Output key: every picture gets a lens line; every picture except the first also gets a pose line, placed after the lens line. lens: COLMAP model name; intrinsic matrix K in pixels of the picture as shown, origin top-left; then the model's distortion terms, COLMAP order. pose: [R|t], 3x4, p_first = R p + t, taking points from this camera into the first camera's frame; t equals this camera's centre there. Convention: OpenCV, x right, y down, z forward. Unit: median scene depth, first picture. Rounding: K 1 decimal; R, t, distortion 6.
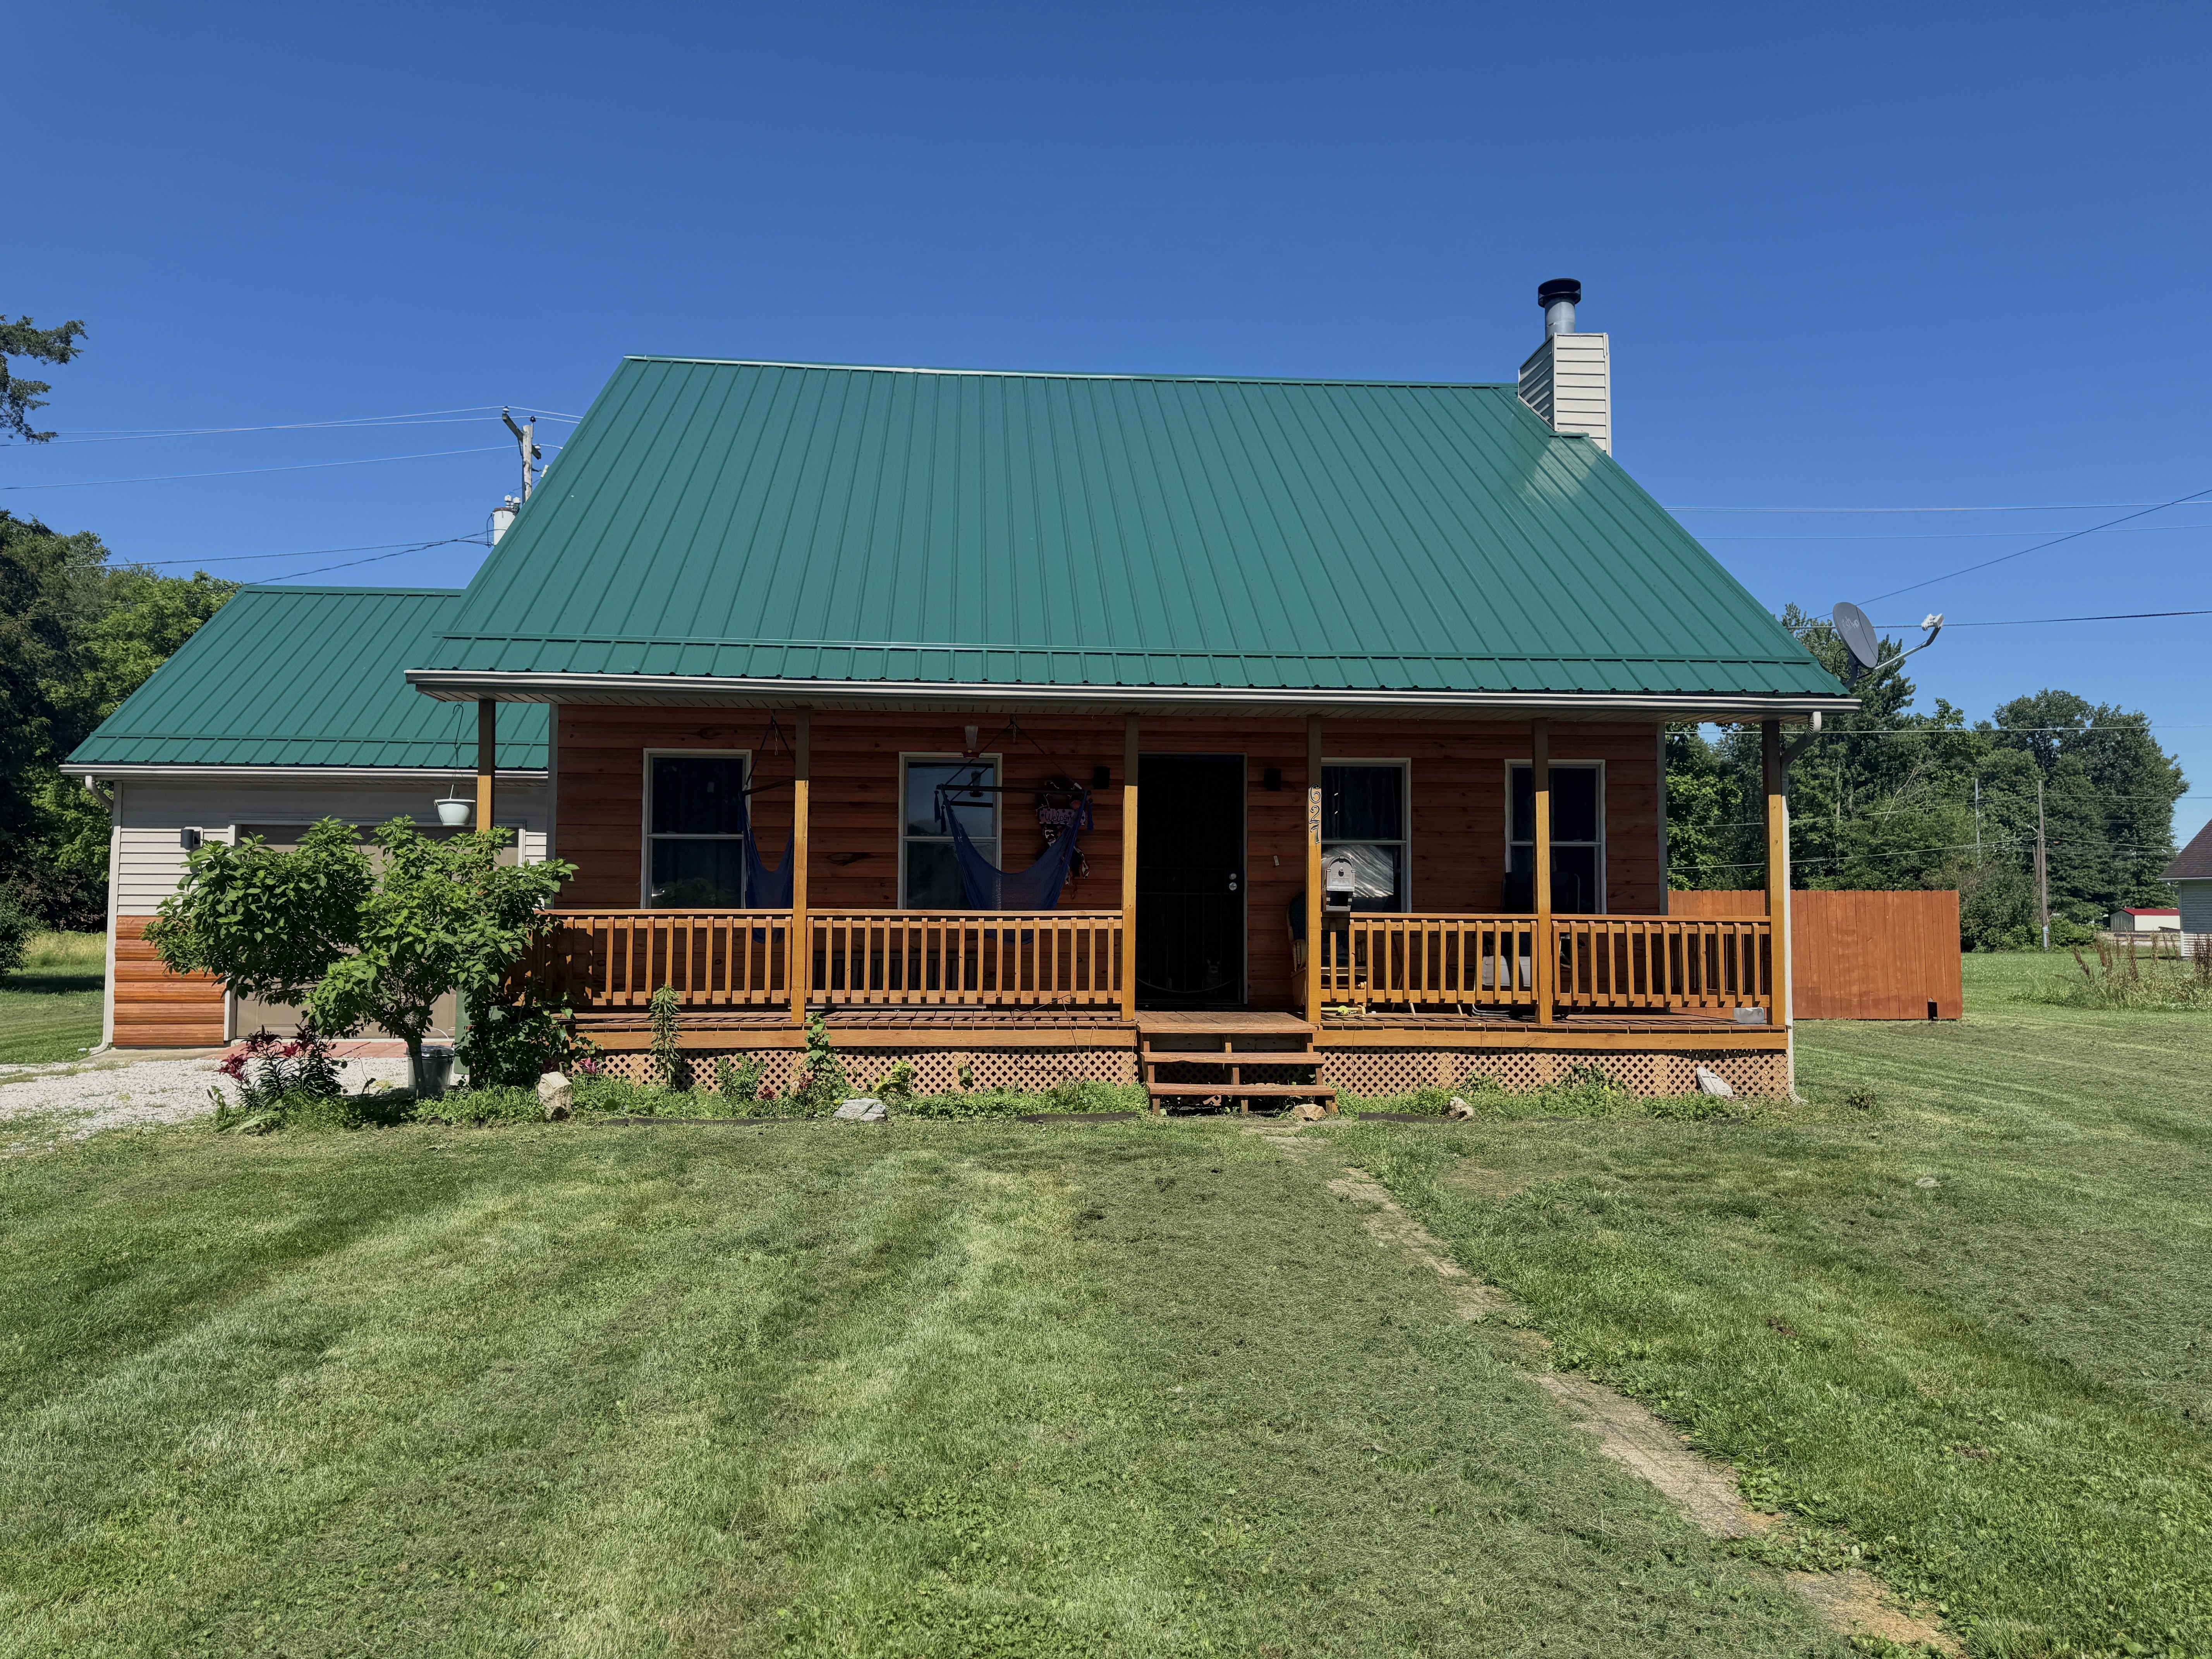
lens RADIAL K [[1569.7, 0, 1090.3], [0, 1569.7, 841.0], [0, 0, 1]] dist [0.077484, -0.058987]
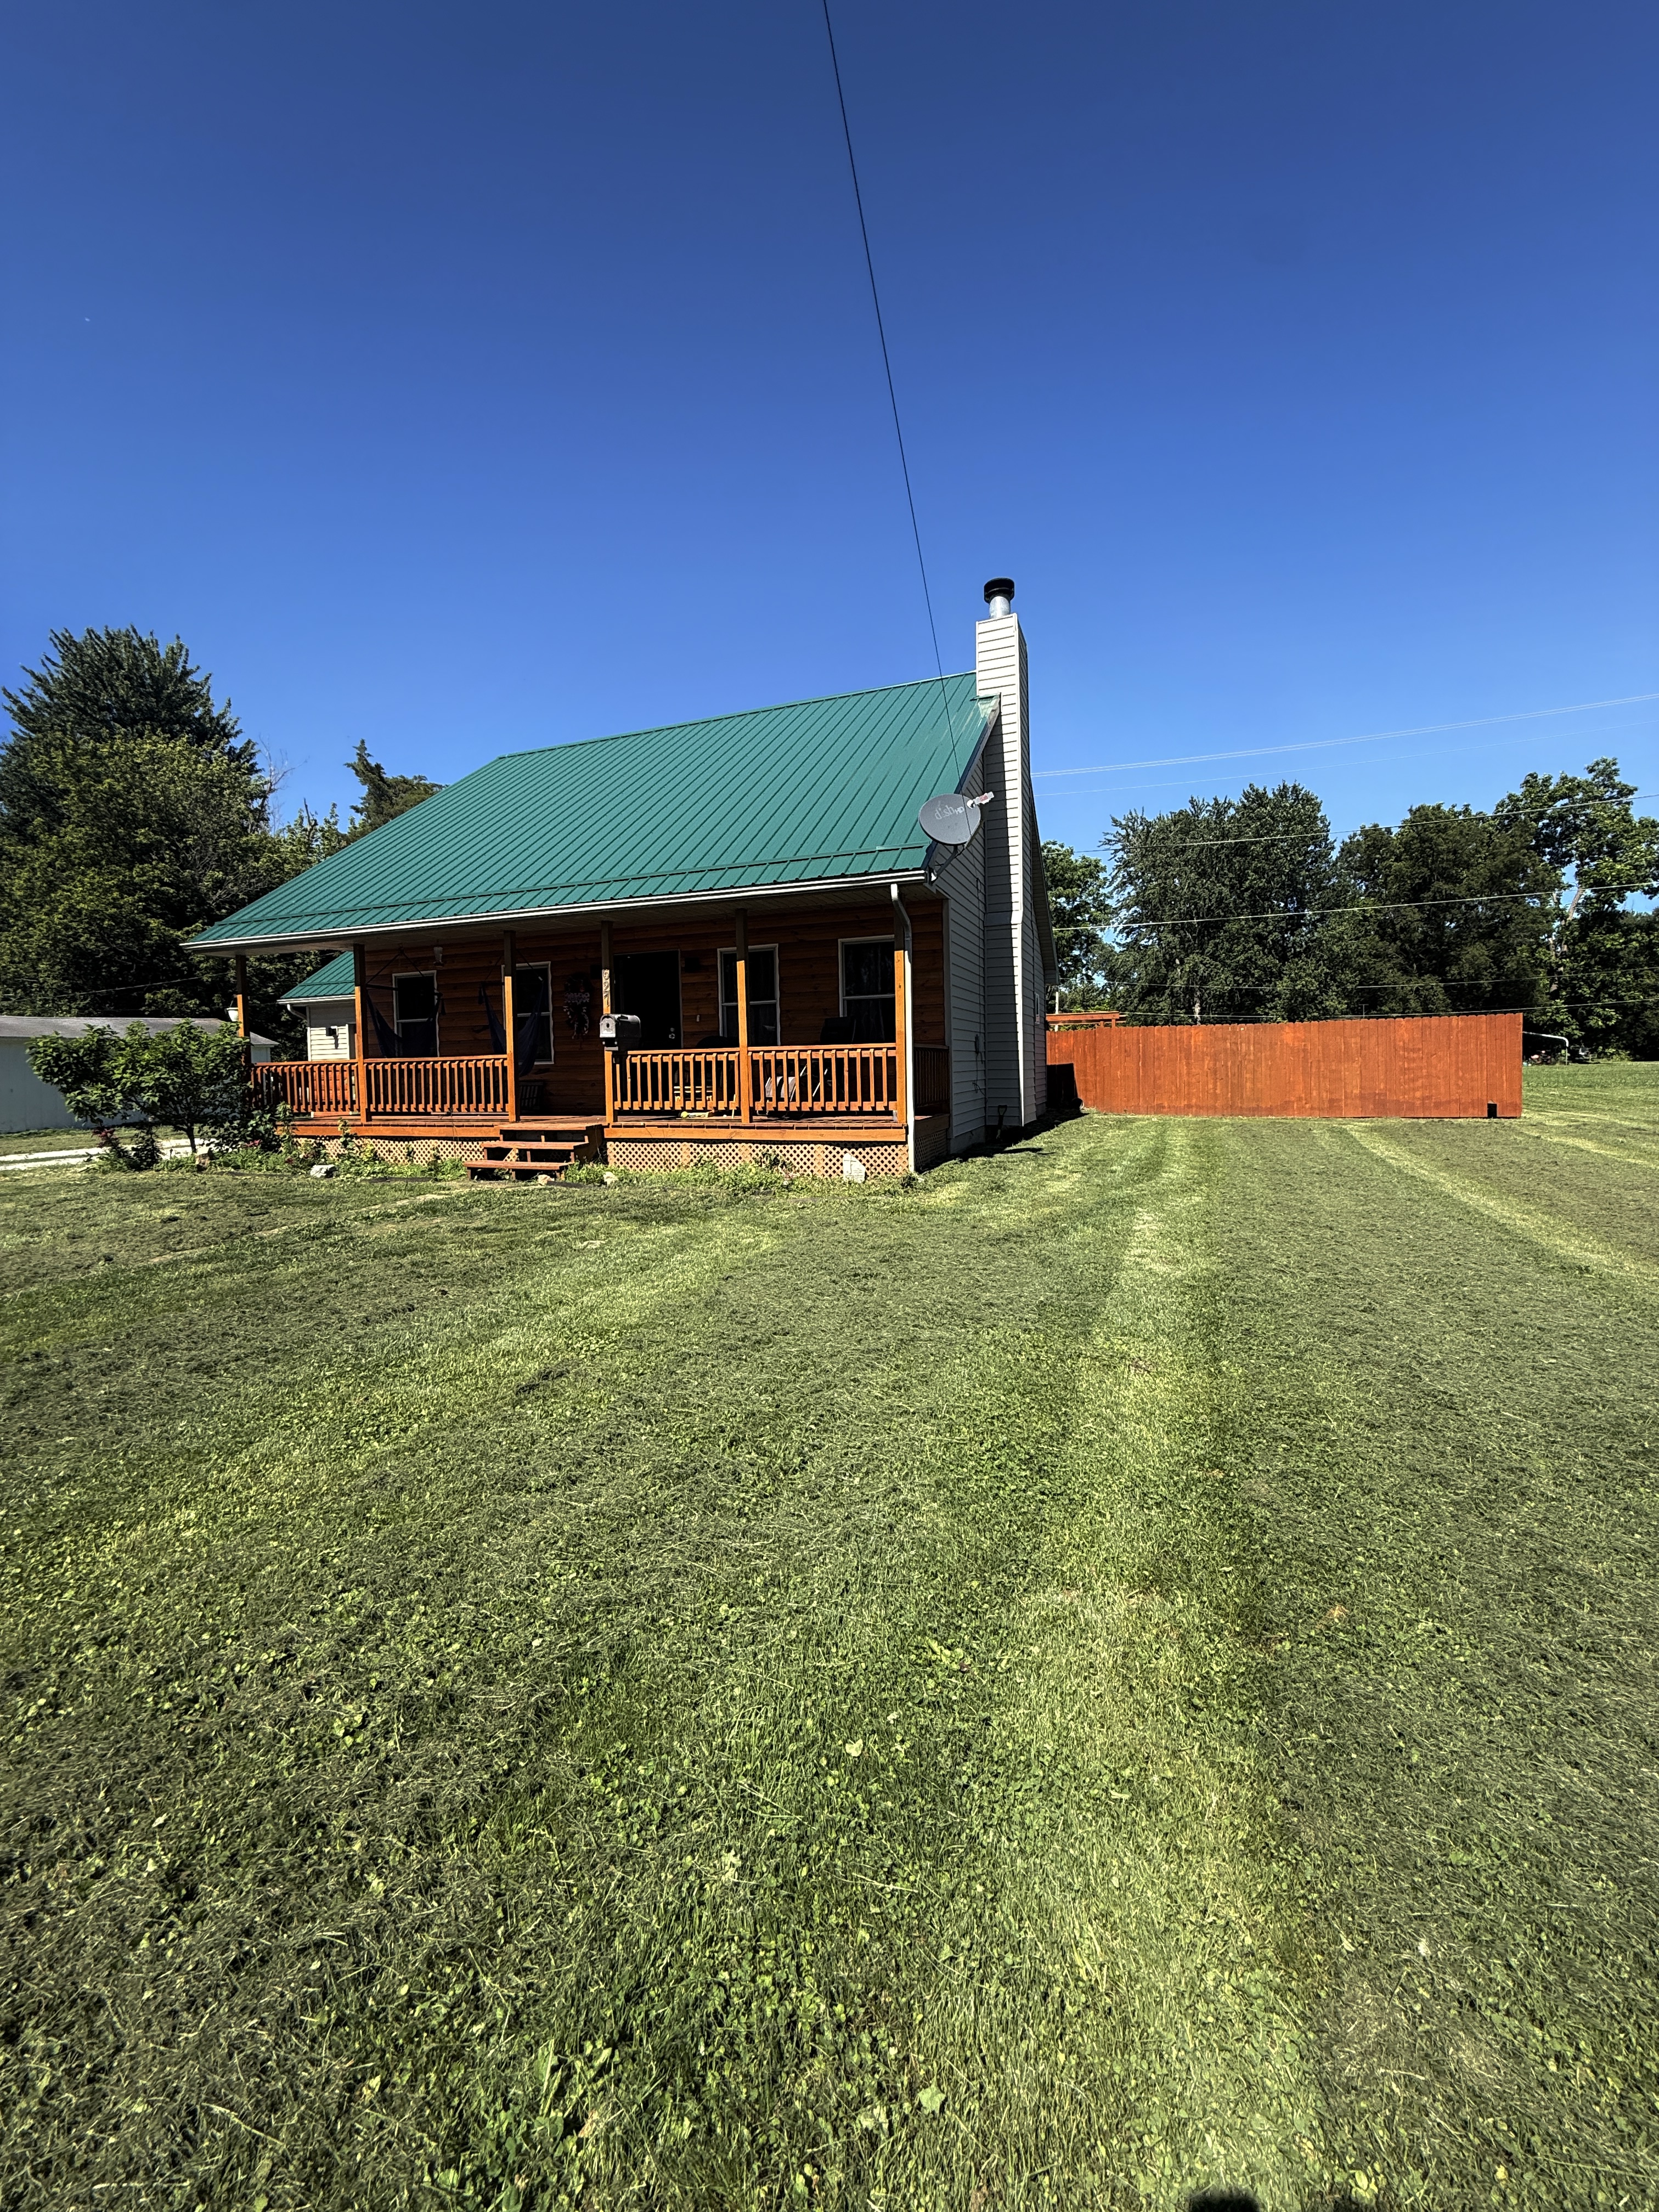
lens RADIAL K [[889.9, 0, 830.2], [0, 889.9, 1105.0], [0, 0, 1]] dist [-0.000510, 0.000751]
pose [[0.906328, -0.006123, -0.422530, 0.705119], [0.047710, 0.994985, 0.087918, 0.031020], [0.419872, -0.099841, 0.902075, 0.298578]]
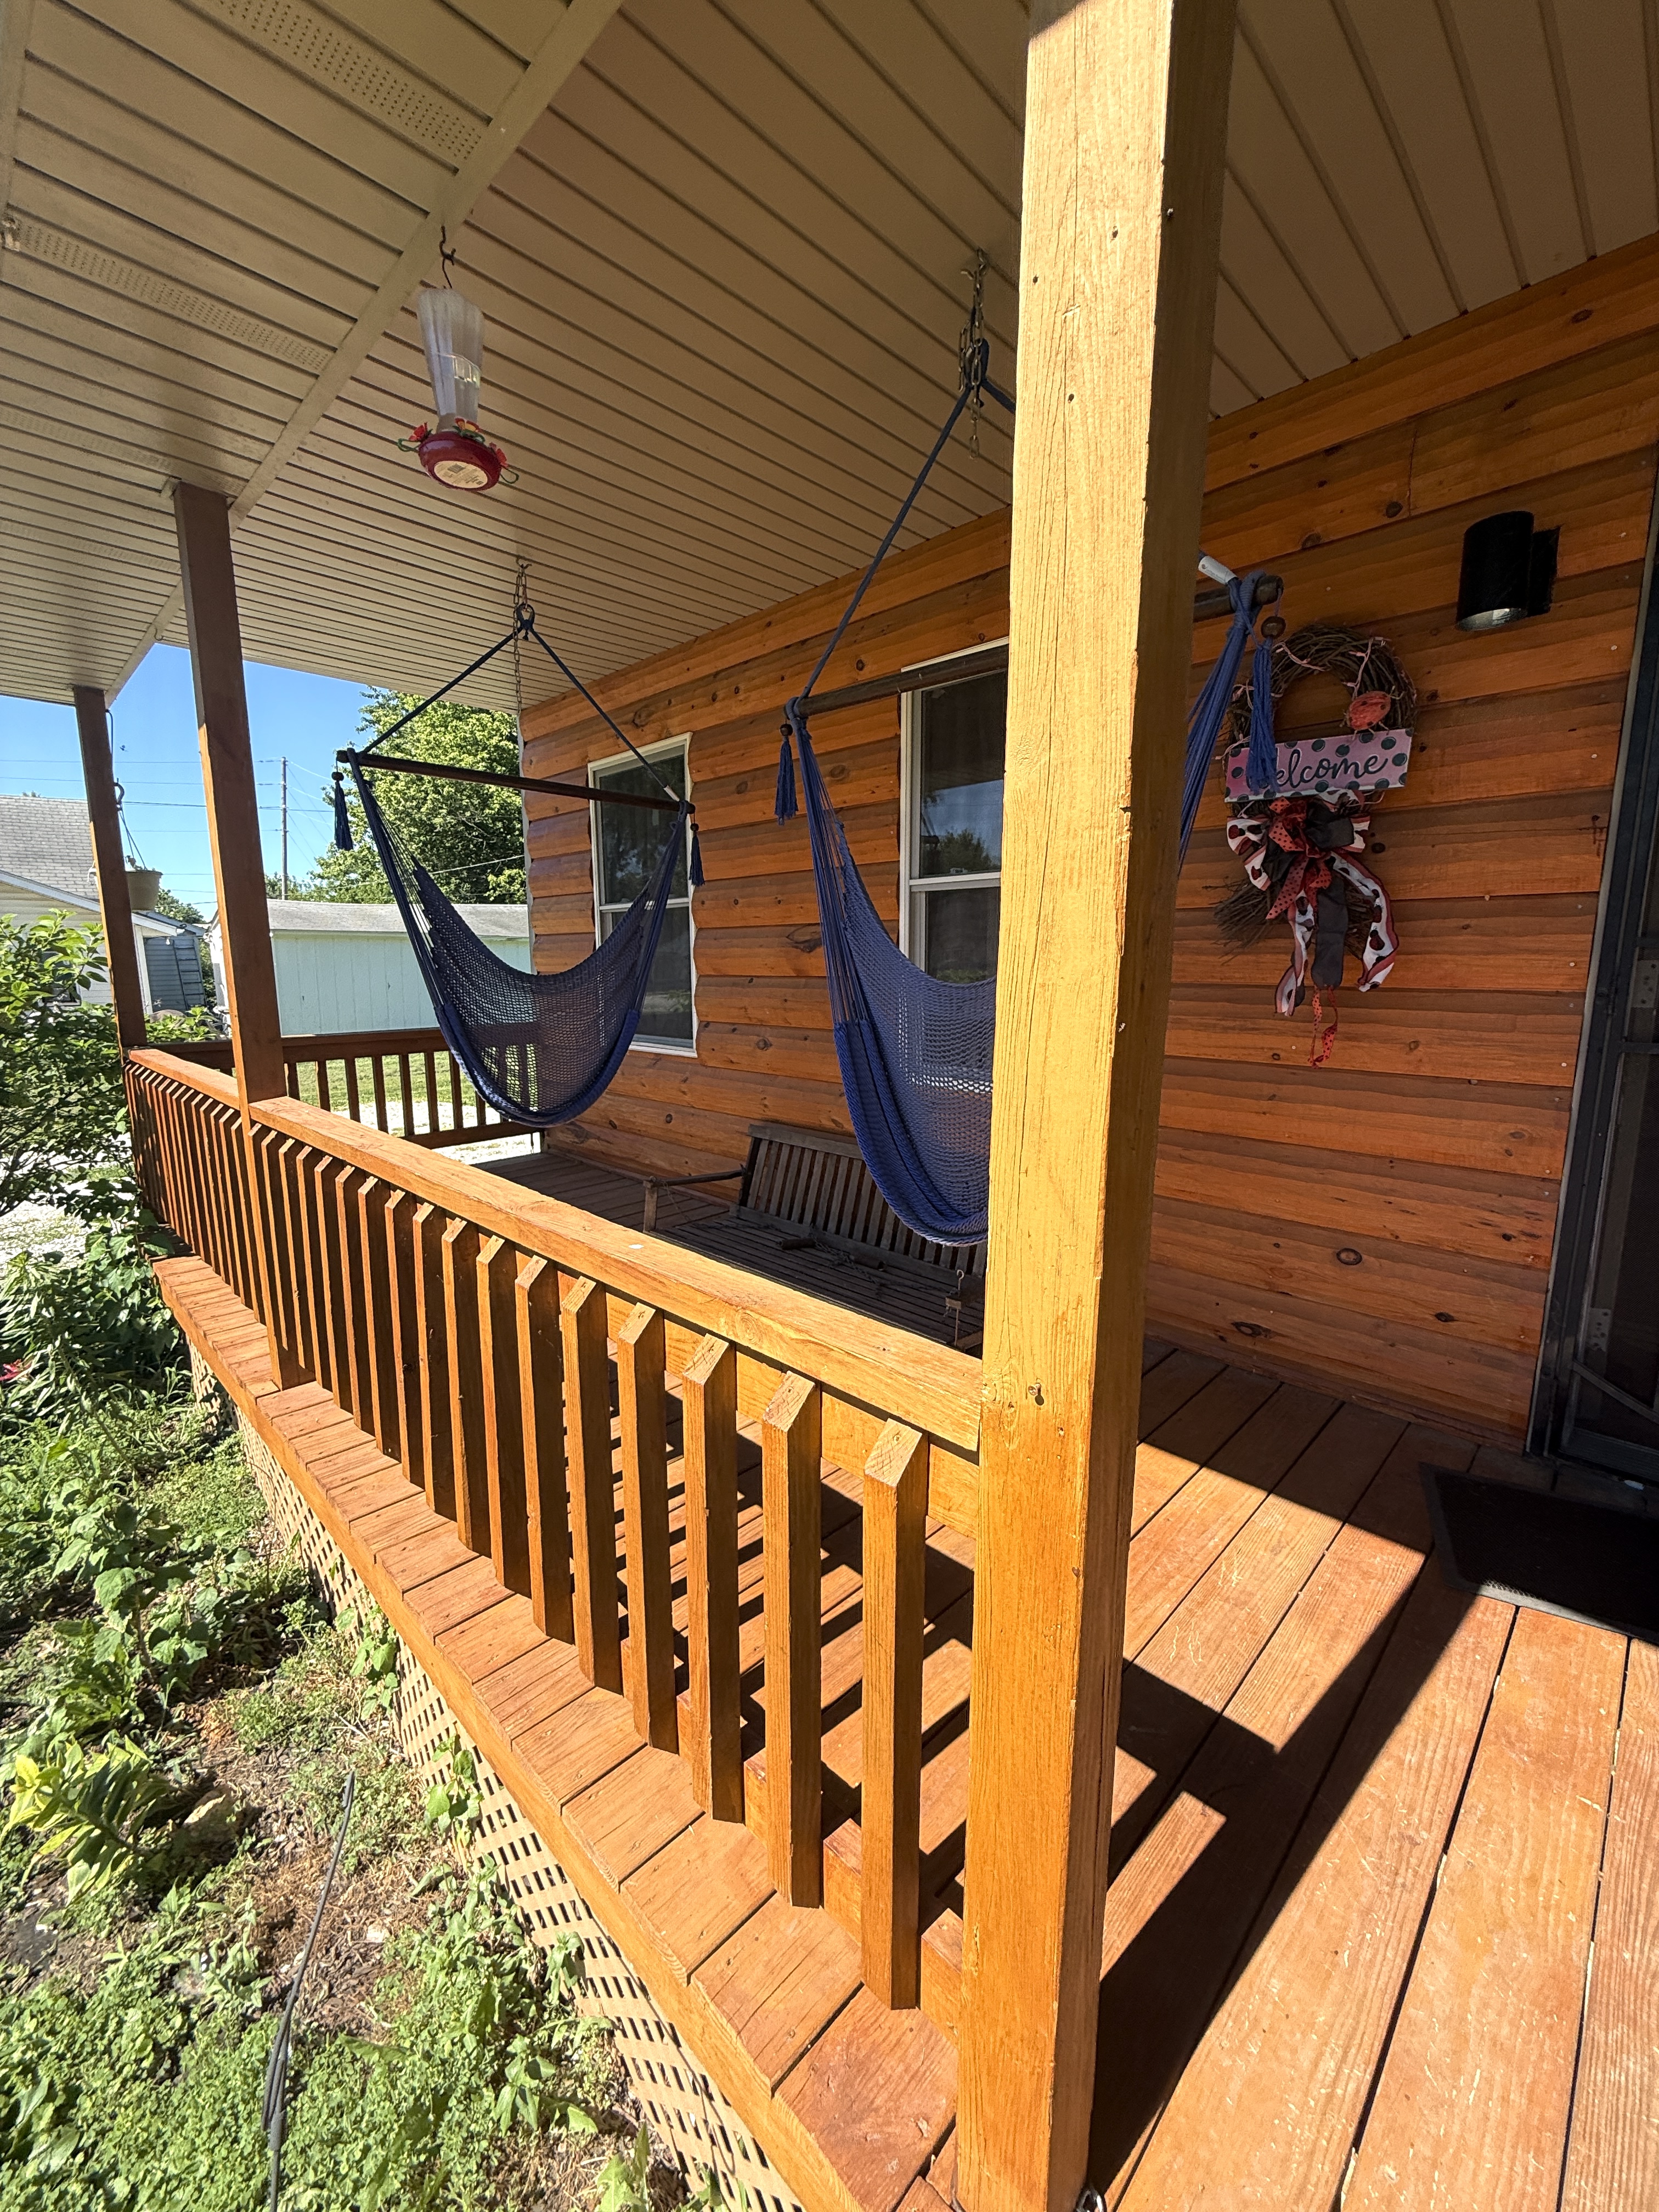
lens RADIAL K [[889.9, 0, 817.8], [0, 889.9, 1101.7], [0, 0, 1]] dist [-0.000510, 0.000751]
pose [[0.652756, 0.113621, -0.748999, 0.059236], [0.044581, 0.981214, 0.187699, 0.011431], [0.756255, -0.155912, 0.635429, 0.939632]]
